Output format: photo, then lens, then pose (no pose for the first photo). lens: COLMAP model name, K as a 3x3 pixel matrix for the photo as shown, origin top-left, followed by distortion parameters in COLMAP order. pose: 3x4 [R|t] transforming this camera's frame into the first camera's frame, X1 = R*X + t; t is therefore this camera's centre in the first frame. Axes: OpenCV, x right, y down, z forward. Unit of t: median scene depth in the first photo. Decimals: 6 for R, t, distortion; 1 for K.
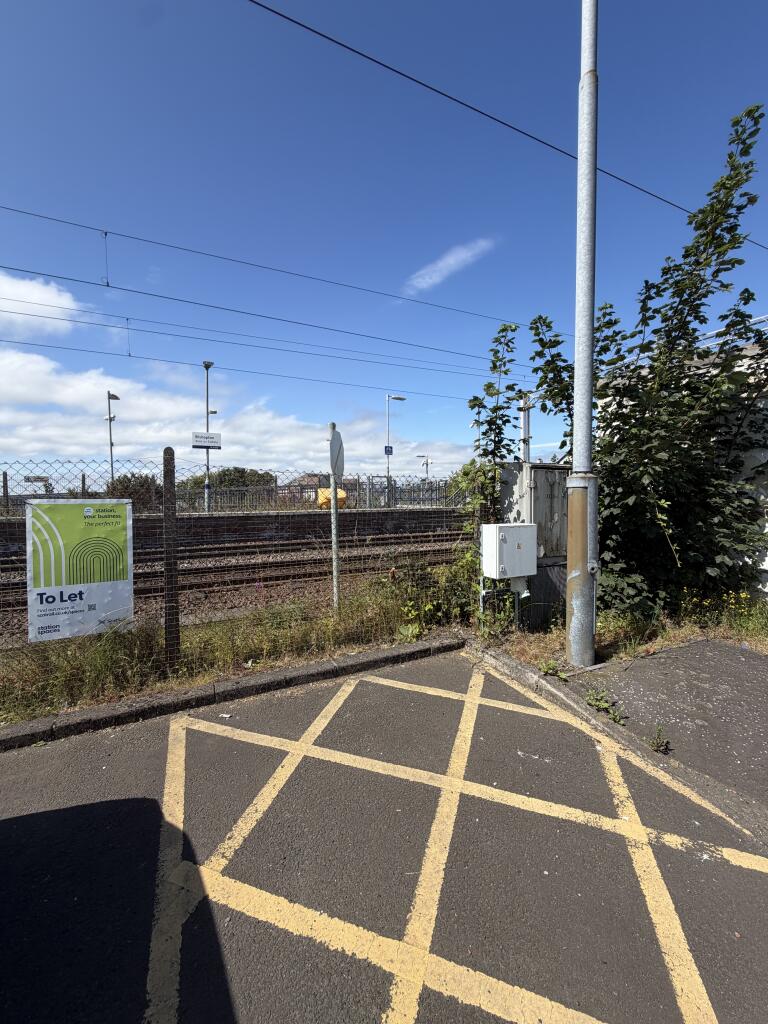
lens RADIAL K [[405.4, 0, 381.9], [0, 405.4, 508.1], [0, 0, 1]] dist [0.001588, 0.000128]
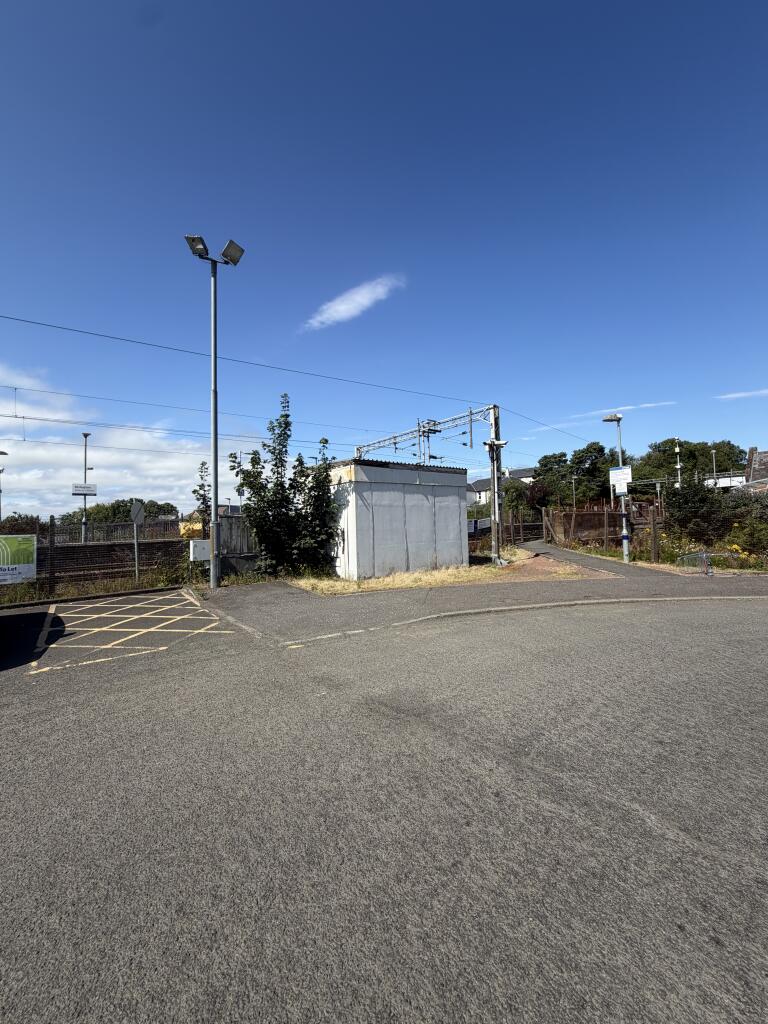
lens RADIAL K [[405.4, 0, 381.9], [0, 405.4, 508.1], [0, 0, 1]] dist [0.001588, 0.000128]
pose [[0.979923, -0.015950, 0.198736, 0.859821], [0.029155, 0.997544, -0.063692, 0.030277], [-0.197231, 0.068208, 0.977981, -1.634896]]
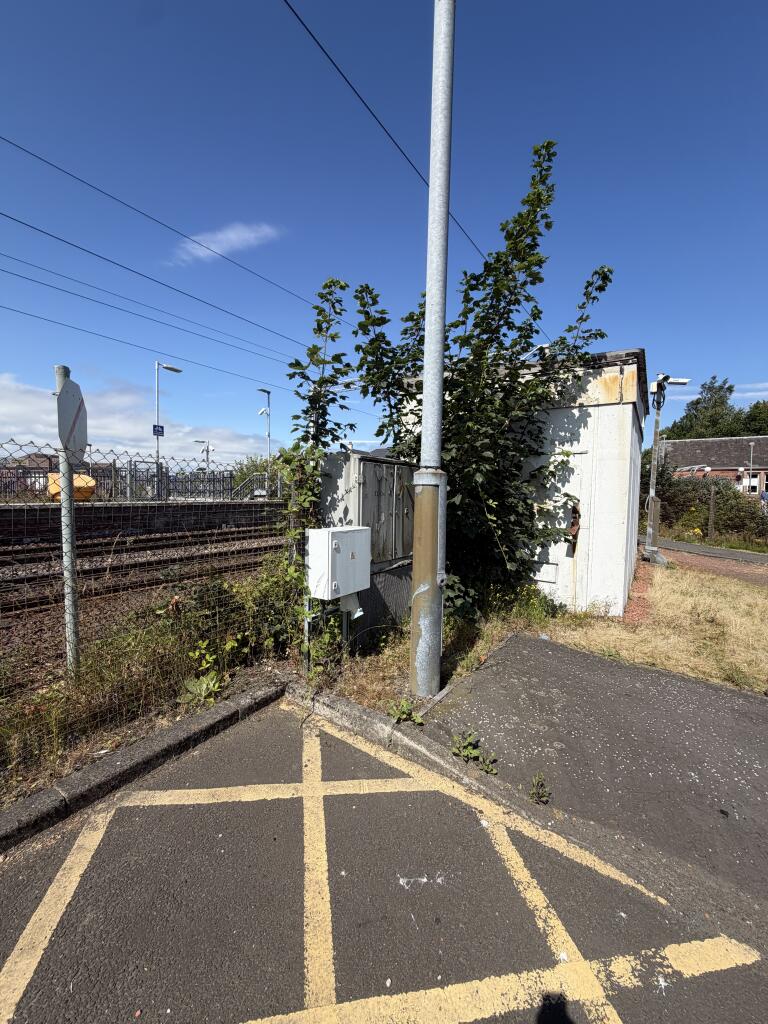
lens RADIAL K [[405.4, 0, 381.9], [0, 405.4, 508.1], [0, 0, 1]] dist [0.001588, 0.000128]
pose [[0.864923, 0.002445, 0.501898, -0.014556], [-0.011561, 0.999820, 0.015052, -0.011413], [-0.501771, -0.018821, 0.864796, 0.252794]]
